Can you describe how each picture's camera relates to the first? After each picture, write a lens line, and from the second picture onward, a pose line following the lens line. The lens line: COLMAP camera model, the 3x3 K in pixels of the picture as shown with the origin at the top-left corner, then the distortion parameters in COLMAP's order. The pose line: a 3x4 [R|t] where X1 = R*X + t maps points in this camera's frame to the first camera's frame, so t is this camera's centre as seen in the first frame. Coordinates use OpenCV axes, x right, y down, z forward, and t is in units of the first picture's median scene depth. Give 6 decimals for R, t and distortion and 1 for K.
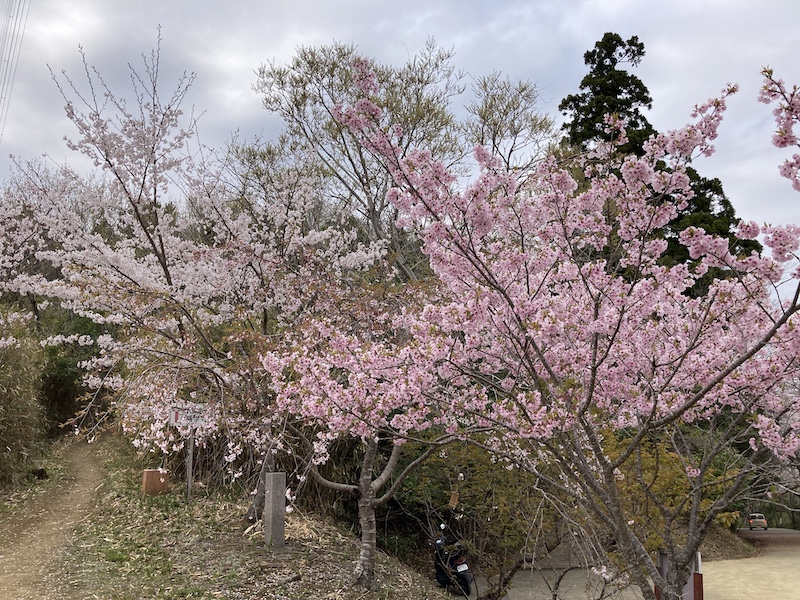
lens RADIAL K [[645.2, 0, 400.7], [0, 645.2, 308.3], [0, 0, 1]] dist [0.003630, 0.002957]
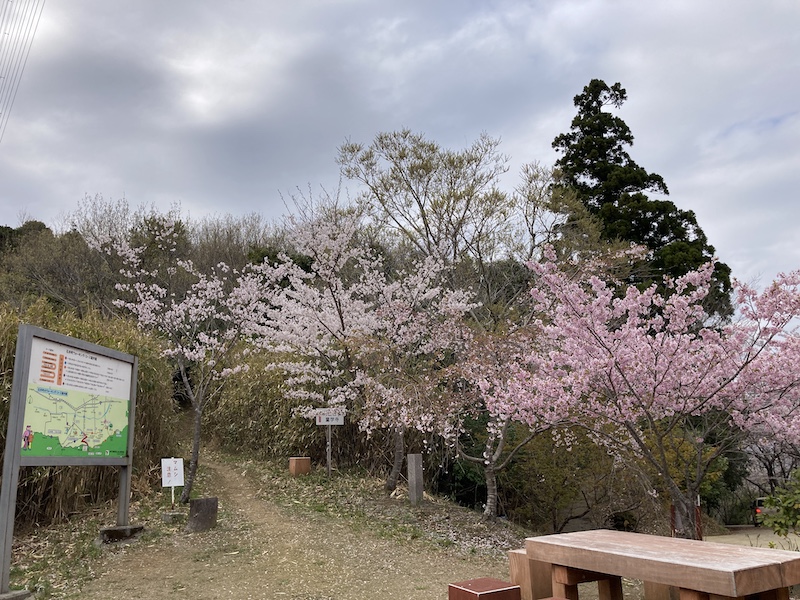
lens RADIAL K [[643.8, 0, 400.0], [0, 643.8, 300.0], [0, 0, 1]] dist [0.007335, -0.004934]
pose [[0.999352, -0.002717, 0.035881, -0.062493], [0.003521, 0.999743, -0.022374, -0.015355], [-0.035811, 0.022485, 0.999106, -0.110480]]
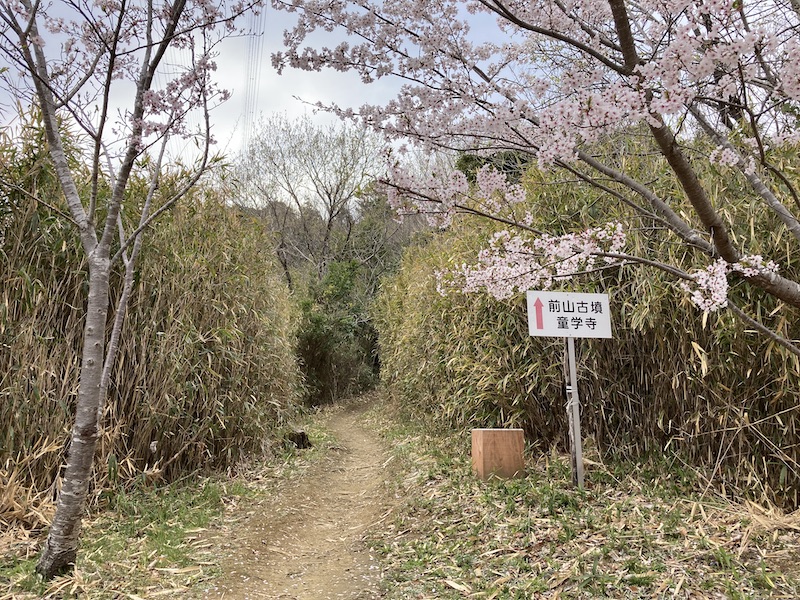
lens RADIAL K [[643.8, 0, 400.0], [0, 643.8, 300.0], [0, 0, 1]] dist [0.007335, -0.004934]
pose [[0.938539, -0.063033, -0.339370, -0.078395], [0.065230, 0.997858, -0.004940, 0.041948], [0.338954, -0.017500, 0.940640, 0.142636]]
